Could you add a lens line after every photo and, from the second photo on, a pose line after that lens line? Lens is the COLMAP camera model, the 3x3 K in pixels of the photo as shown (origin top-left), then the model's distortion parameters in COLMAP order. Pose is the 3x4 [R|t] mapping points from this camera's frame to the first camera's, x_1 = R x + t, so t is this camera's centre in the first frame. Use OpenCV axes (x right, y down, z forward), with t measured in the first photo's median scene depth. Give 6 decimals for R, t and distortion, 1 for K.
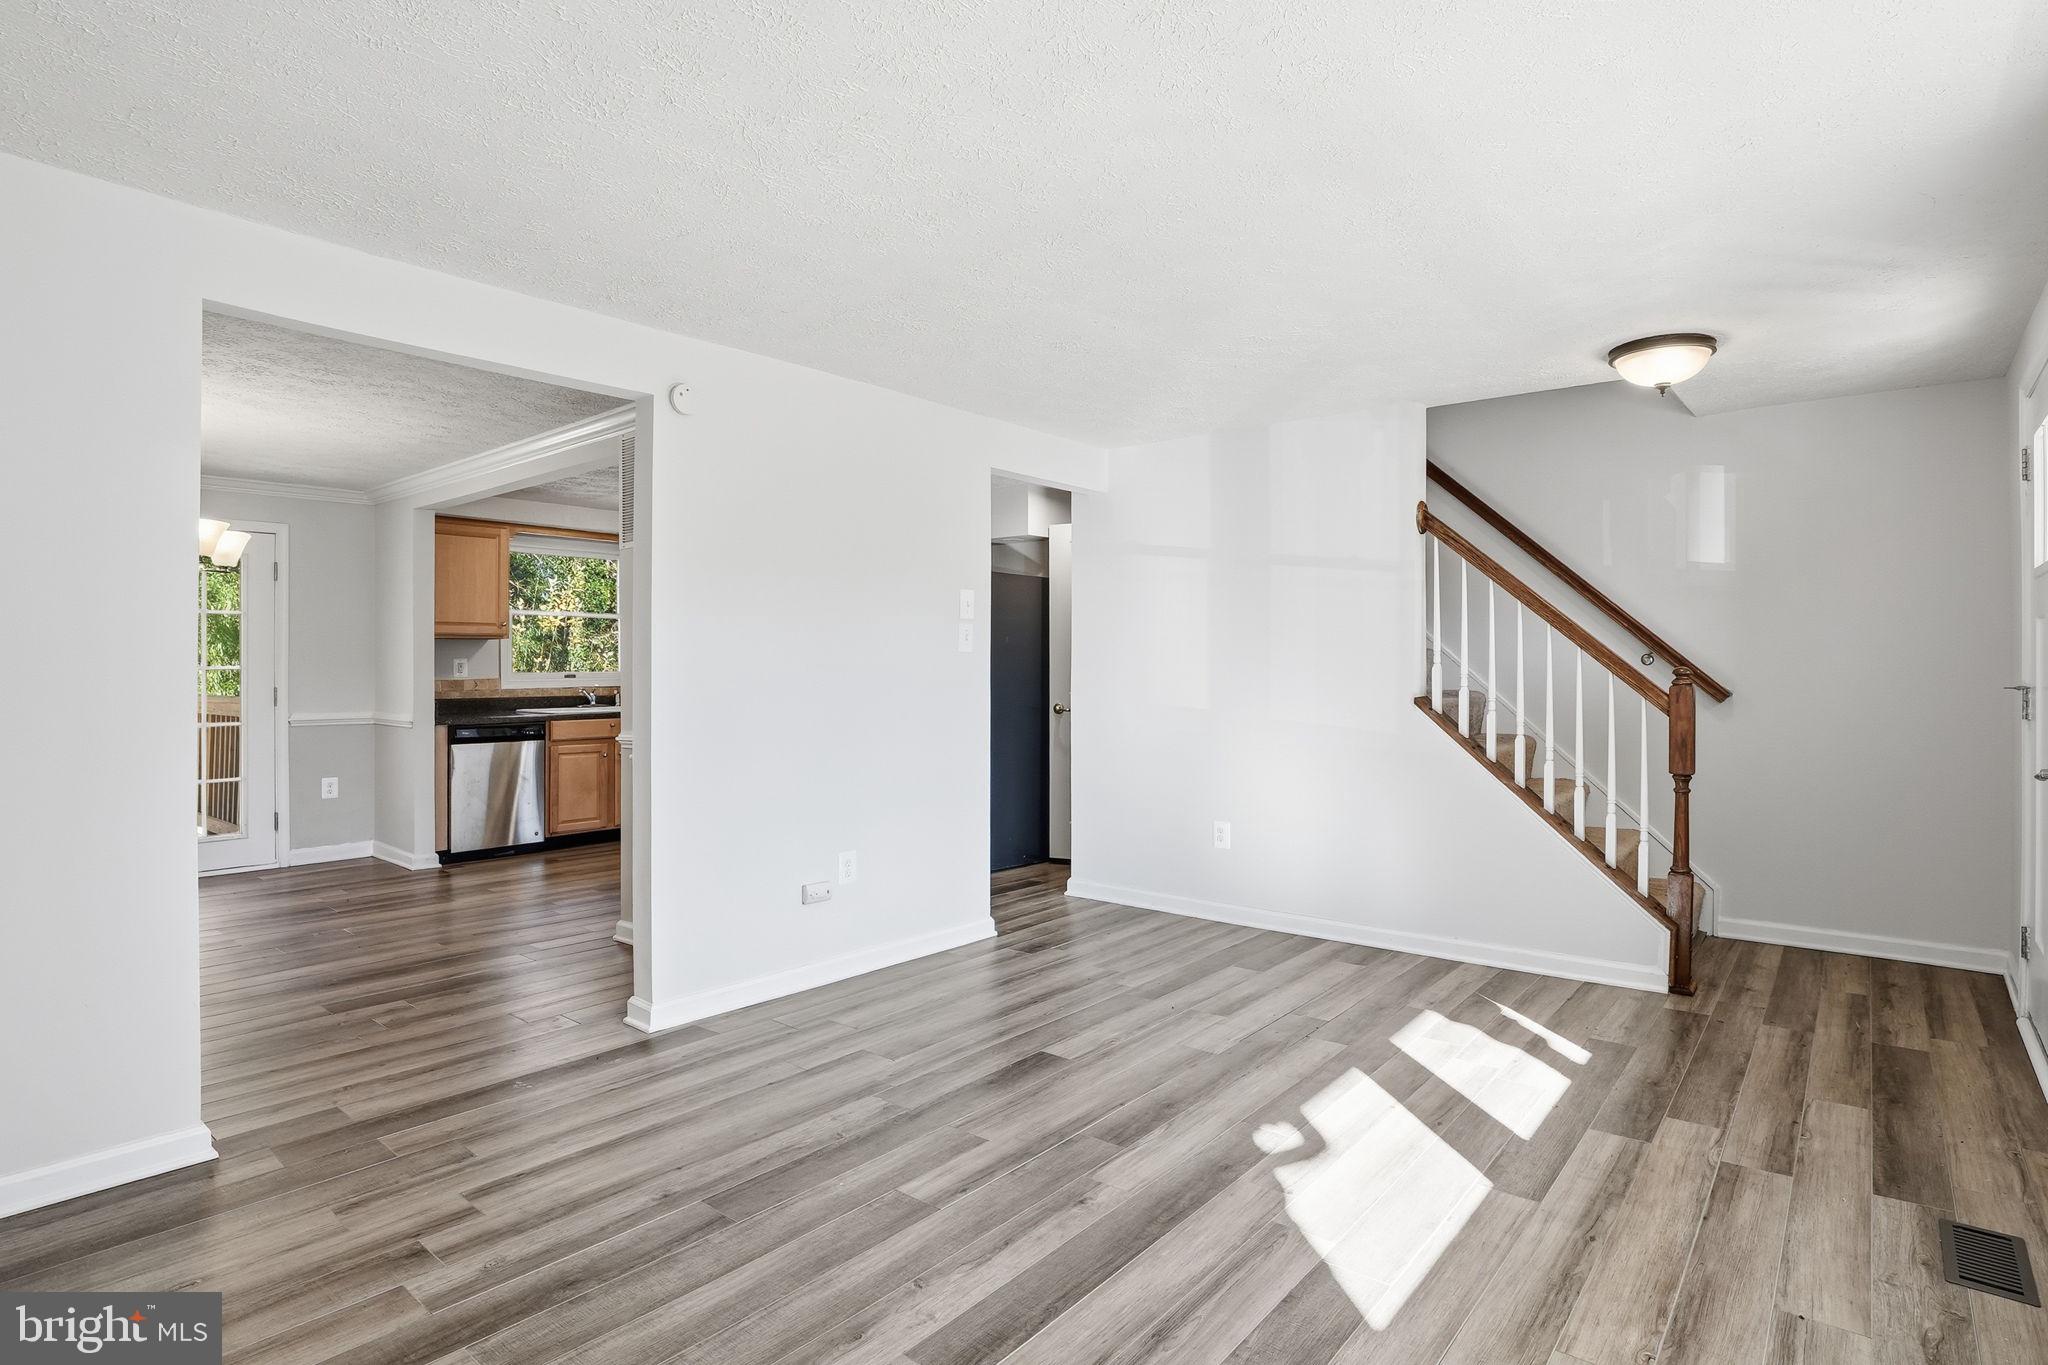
lens RADIAL K [[1042.1, 0, 1018.8], [0, 1042.1, 665.7], [0, 0, 1]] dist [-0.053813, 0.020521]
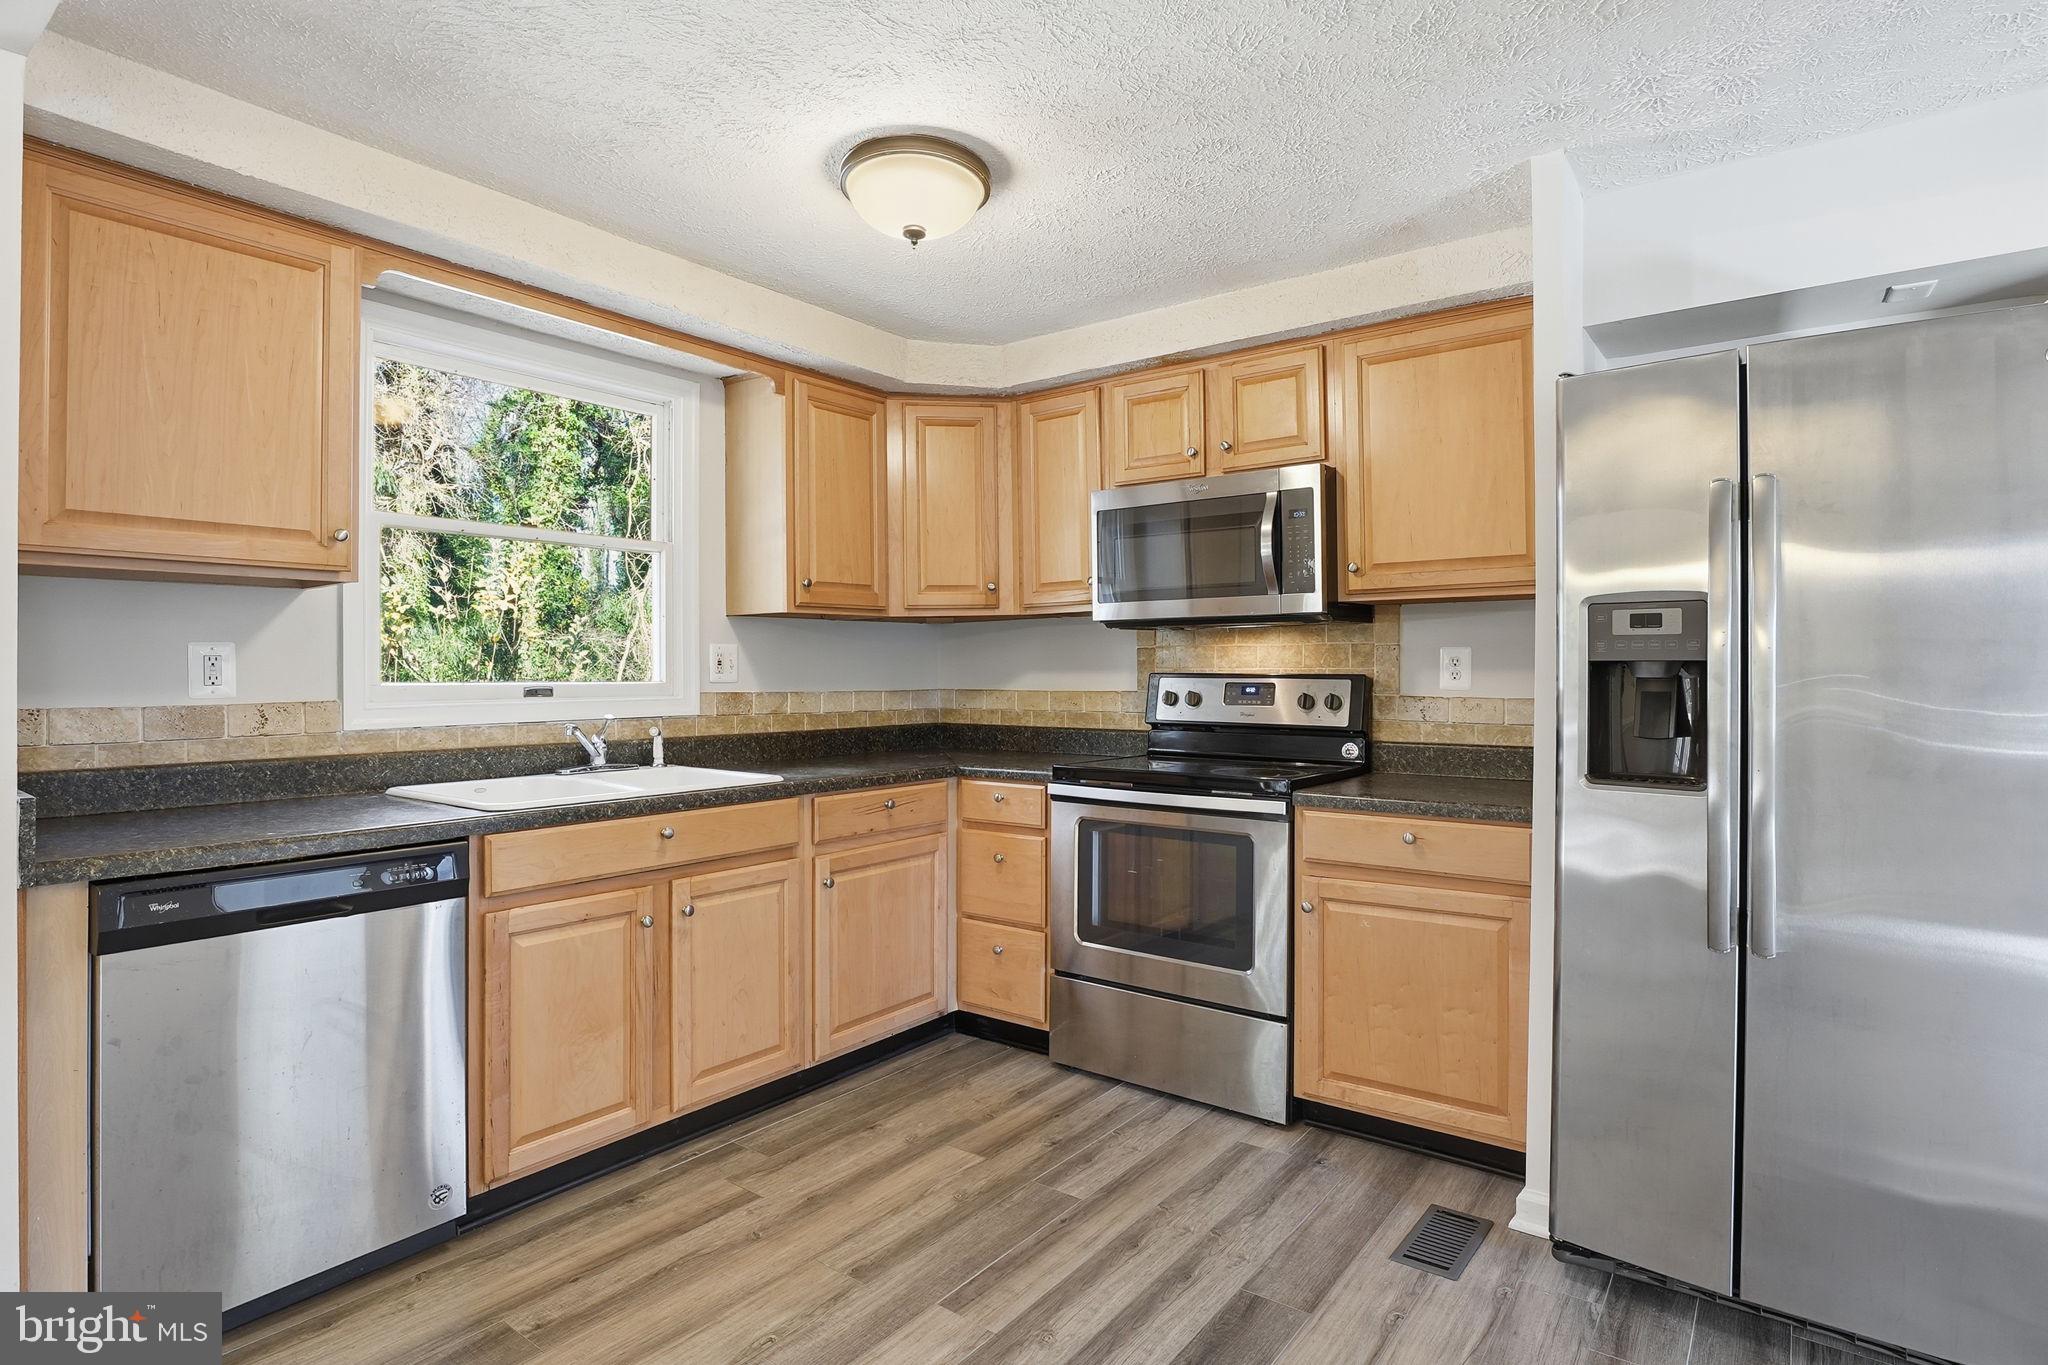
lens RADIAL K [[1042.1, 0, 1029.2], [0, 1042.1, 665.2], [0, 0, 1]] dist [-0.053813, 0.020521]
pose [[0.998946, -0.004585, 0.045664, -0.492857], [0.004741, 0.999983, -0.003317, 0.004858], [-0.045648, 0.003530, 0.998951, 1.111789]]
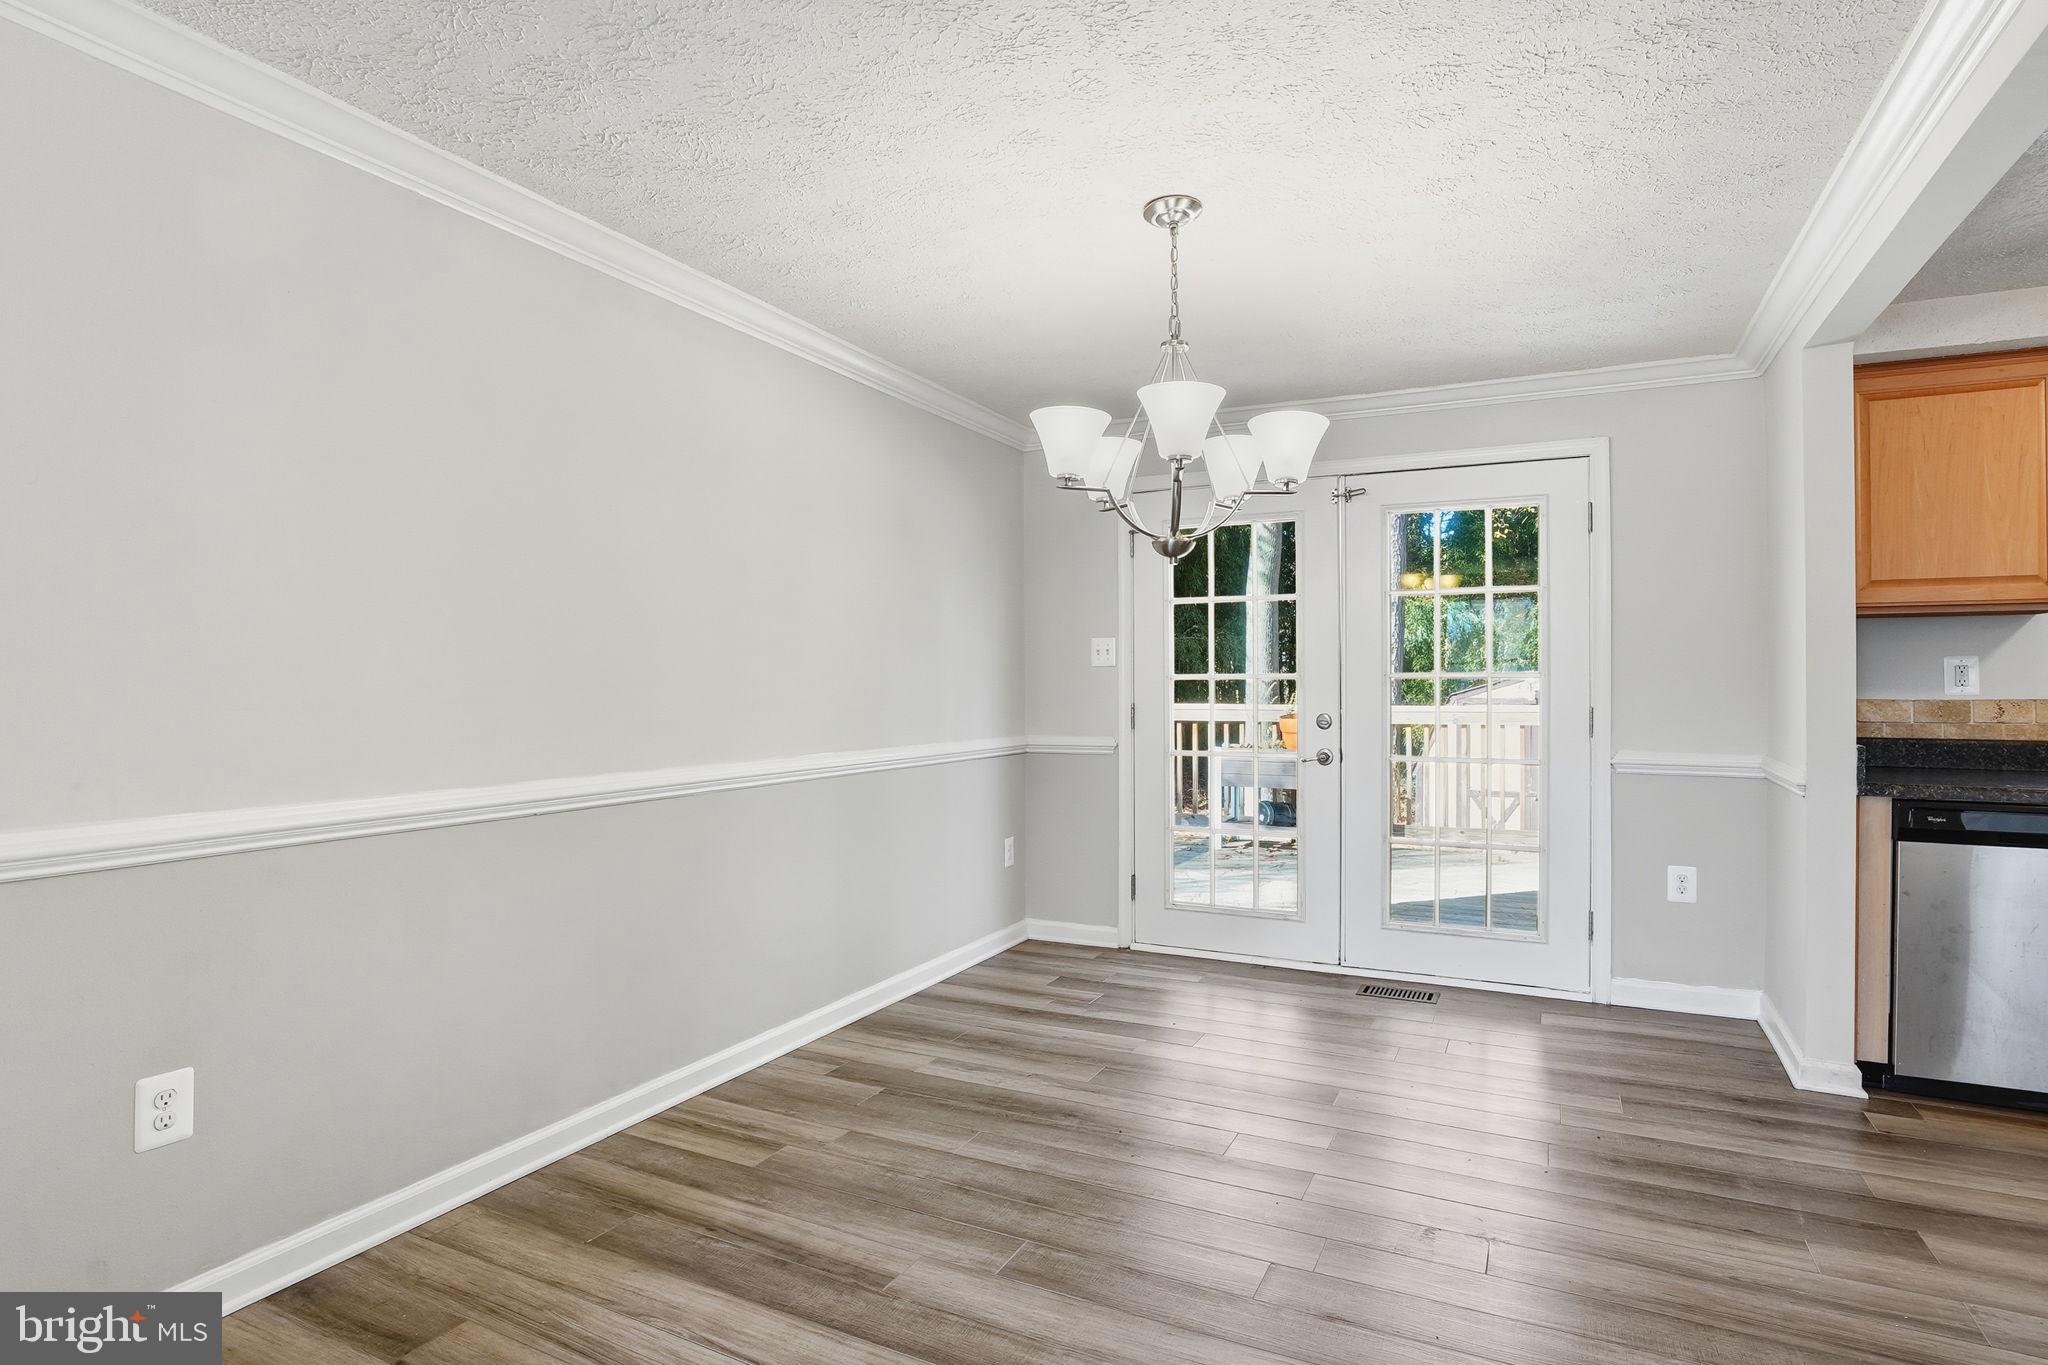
lens RADIAL K [[1077.1, 0, 1037.4], [0, 1077.1, 678.0], [0, 0, 1]] dist [-0.008209, 0.004266]
pose [[0.244214, -0.002328, -0.969719, -0.270185], [0.006739, 0.999977, -0.000704, 0.001251], [0.969698, -0.006363, 0.244224, 0.771560]]
